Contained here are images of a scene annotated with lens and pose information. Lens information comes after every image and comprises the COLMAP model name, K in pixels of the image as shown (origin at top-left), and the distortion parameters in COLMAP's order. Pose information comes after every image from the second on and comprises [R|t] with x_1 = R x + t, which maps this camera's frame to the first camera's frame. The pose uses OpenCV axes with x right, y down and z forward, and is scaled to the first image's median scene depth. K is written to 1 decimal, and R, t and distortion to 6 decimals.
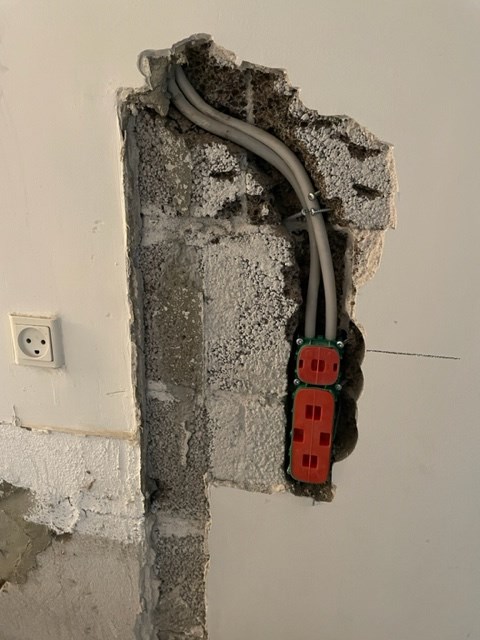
lens RADIAL K [[479.3, 0, 240.0], [0, 479.3, 320.0], [0, 0, 1]] dist [0.048893, -0.093864]
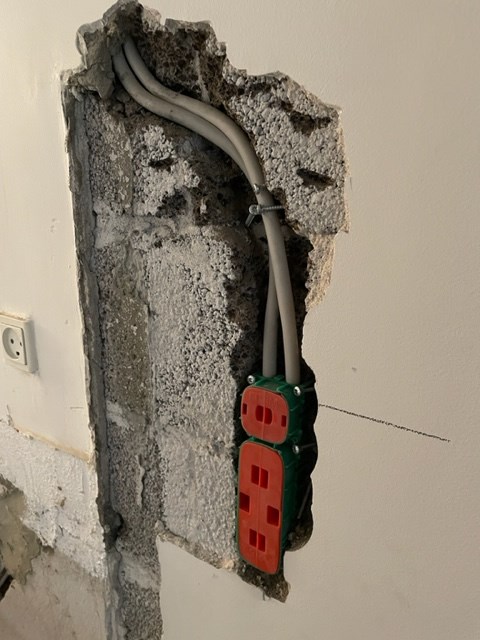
lens RADIAL K [[479.3, 0, 240.0], [0, 479.3, 320.0], [0, 0, 1]] dist [0.048893, -0.093864]
pose [[0.922369, 0.093301, -0.374873, 0.394857], [-0.111910, 0.993320, -0.028131, -0.026669], [0.369744, 0.067899, 0.926649, 0.285992]]
